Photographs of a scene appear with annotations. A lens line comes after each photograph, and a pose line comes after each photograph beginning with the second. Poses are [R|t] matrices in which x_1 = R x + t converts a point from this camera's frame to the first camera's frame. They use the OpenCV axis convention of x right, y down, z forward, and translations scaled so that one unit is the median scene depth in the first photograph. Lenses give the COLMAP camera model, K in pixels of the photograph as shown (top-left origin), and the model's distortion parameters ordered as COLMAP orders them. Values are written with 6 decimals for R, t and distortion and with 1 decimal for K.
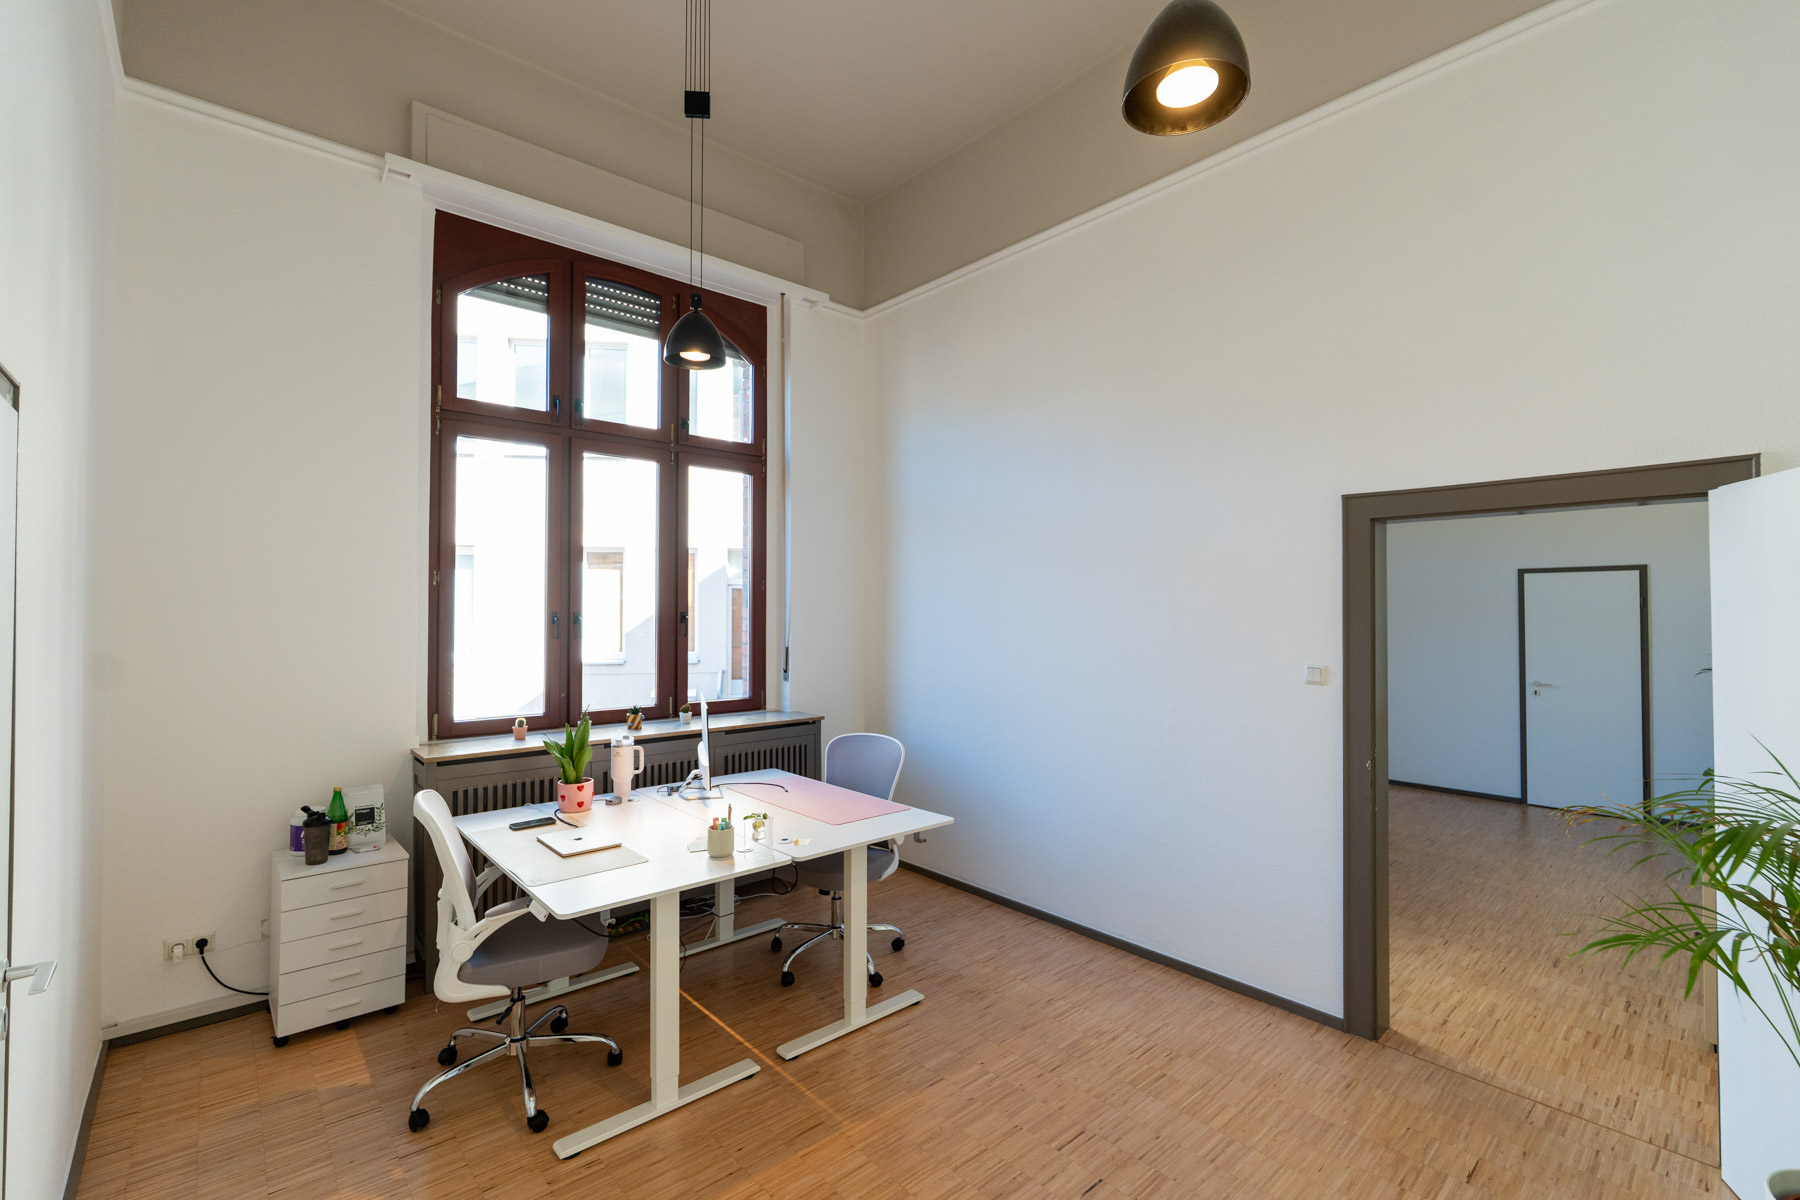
lens RADIAL K [[798.6, 0, 900.0], [0, 798.6, 600.0], [0, 0, 1]] dist [-0.002103, -0.000234]
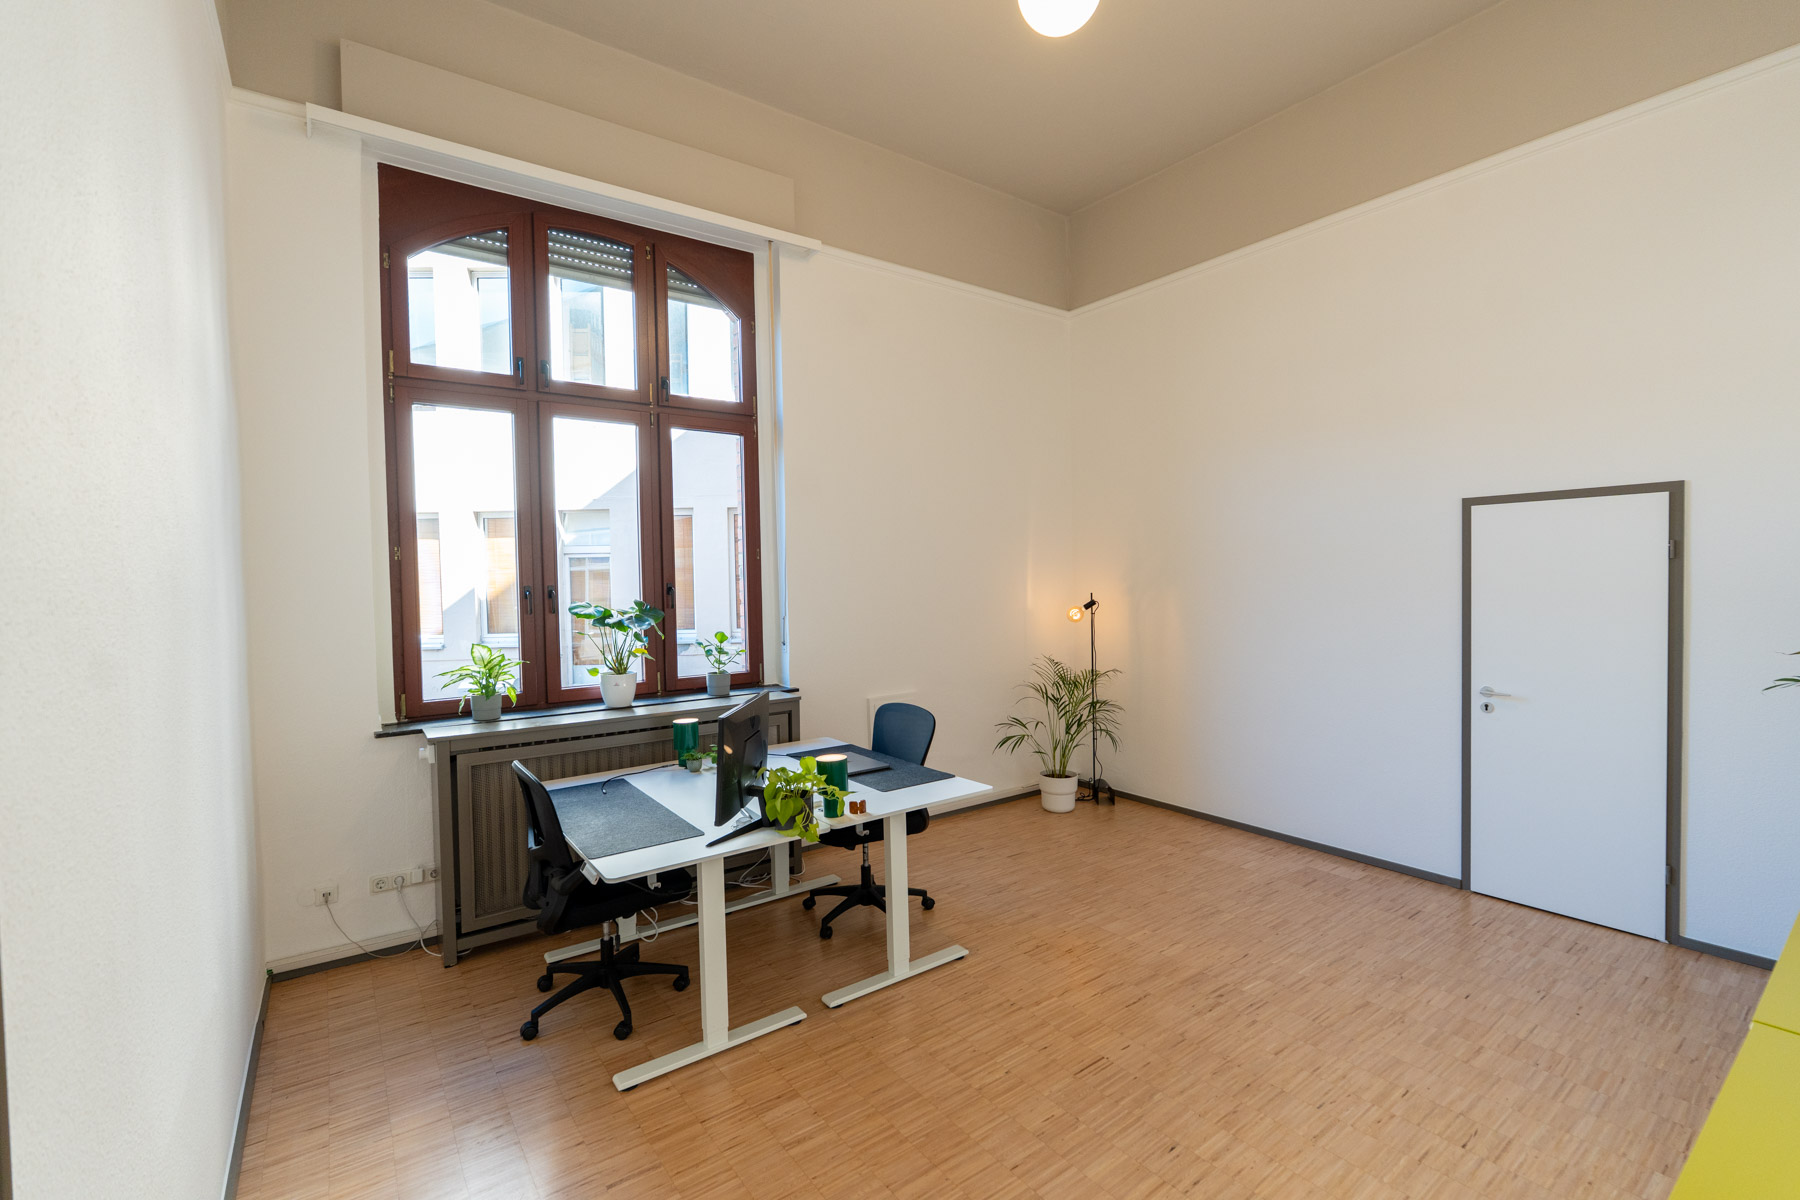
lens RADIAL K [[775.3, 0, 903.8], [0, 775.3, 659.6], [0, 0, 1]] dist [0.000658, -0.027024]
pose [[0.995922, -0.007694, -0.089887, 0.094214], [0.018166, 0.993051, 0.116274, 0.000694], [0.088368, -0.117433, 0.989141, 0.092125]]
